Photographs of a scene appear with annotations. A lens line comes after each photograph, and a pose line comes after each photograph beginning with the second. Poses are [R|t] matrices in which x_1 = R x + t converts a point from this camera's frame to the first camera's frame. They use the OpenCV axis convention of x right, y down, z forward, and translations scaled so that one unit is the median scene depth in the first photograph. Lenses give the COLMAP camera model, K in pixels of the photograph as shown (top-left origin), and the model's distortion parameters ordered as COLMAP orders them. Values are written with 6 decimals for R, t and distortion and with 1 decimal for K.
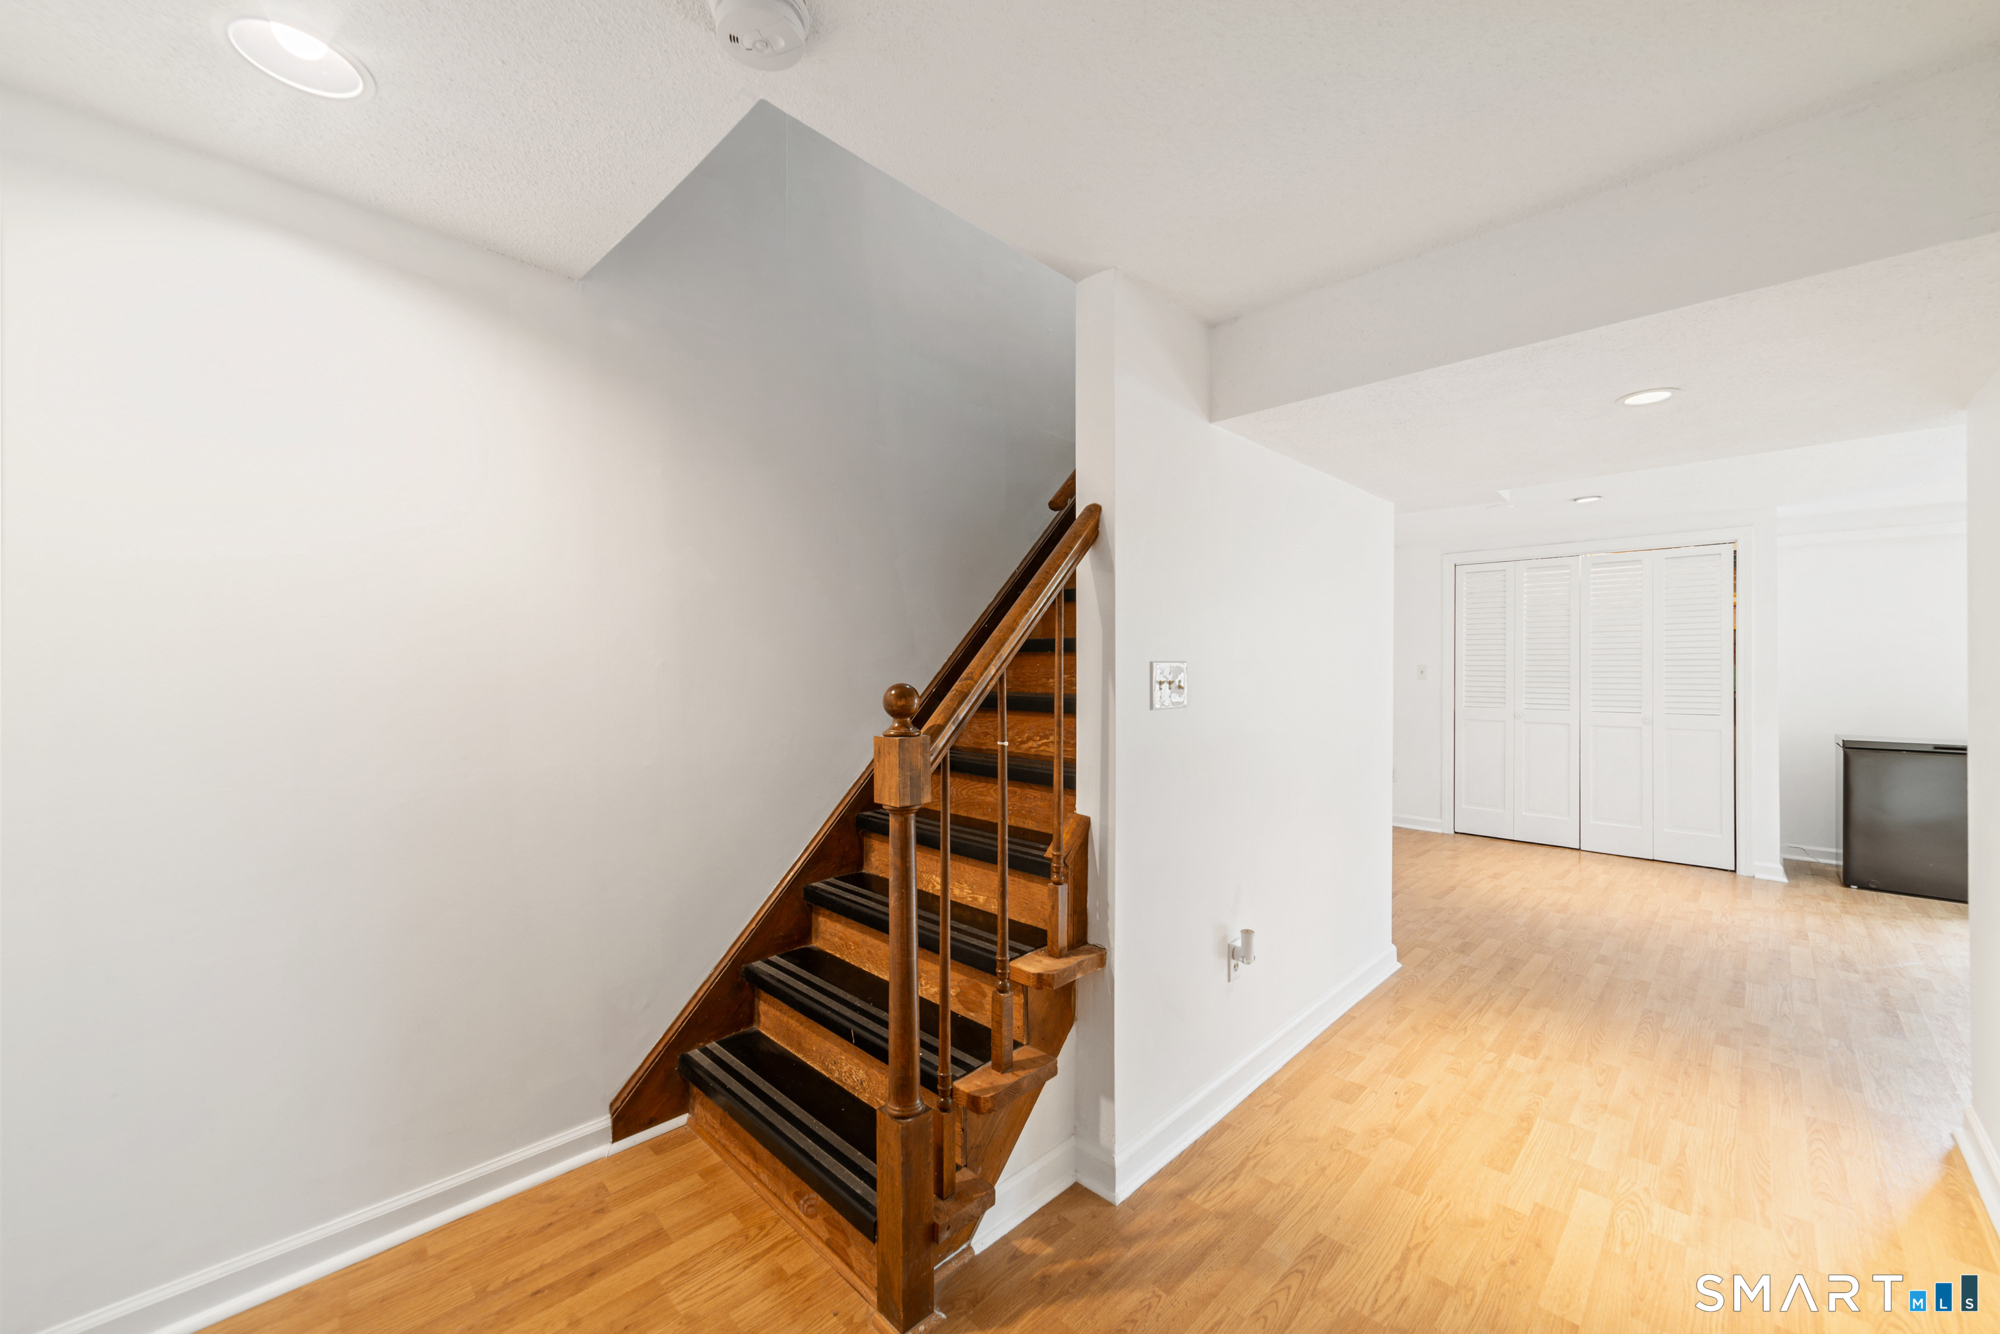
lens RADIAL K [[779.2, 0, 999.8], [0, 779.2, 663.0], [0, 0, 1]] dist [0.003162, 0.000187]
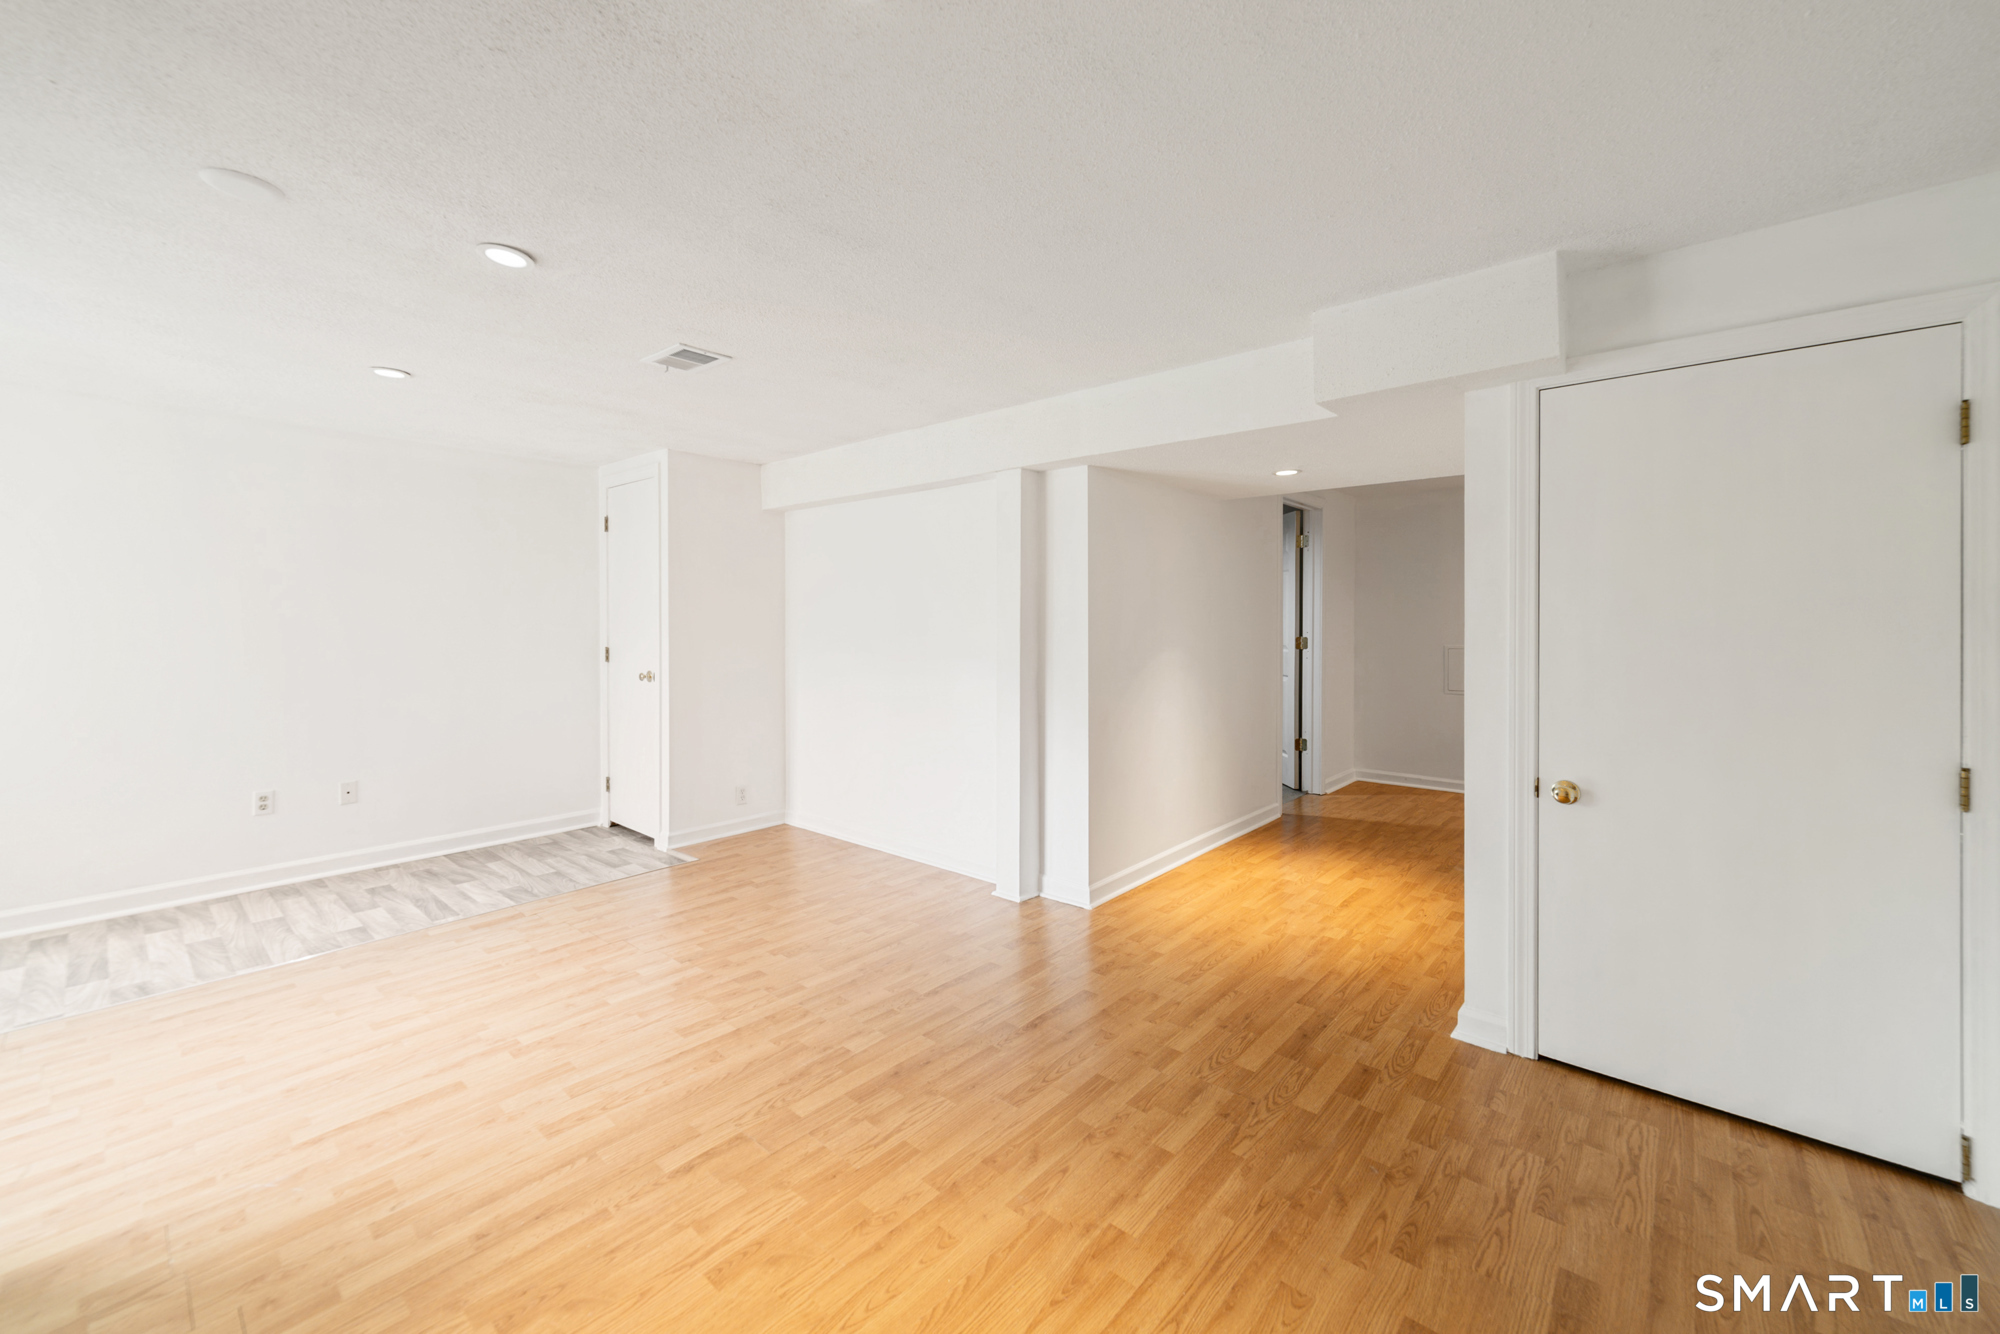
lens RADIAL K [[779.2, 0, 1000.2], [0, 779.2, 650.2], [0, 0, 1]] dist [0.003162, 0.000187]
pose [[-0.998648, 0.001873, -0.051943, 1.077400], [0.000425, 0.999611, 0.027870, 0.008967], [0.051975, 0.027810, -0.998261, 1.879033]]
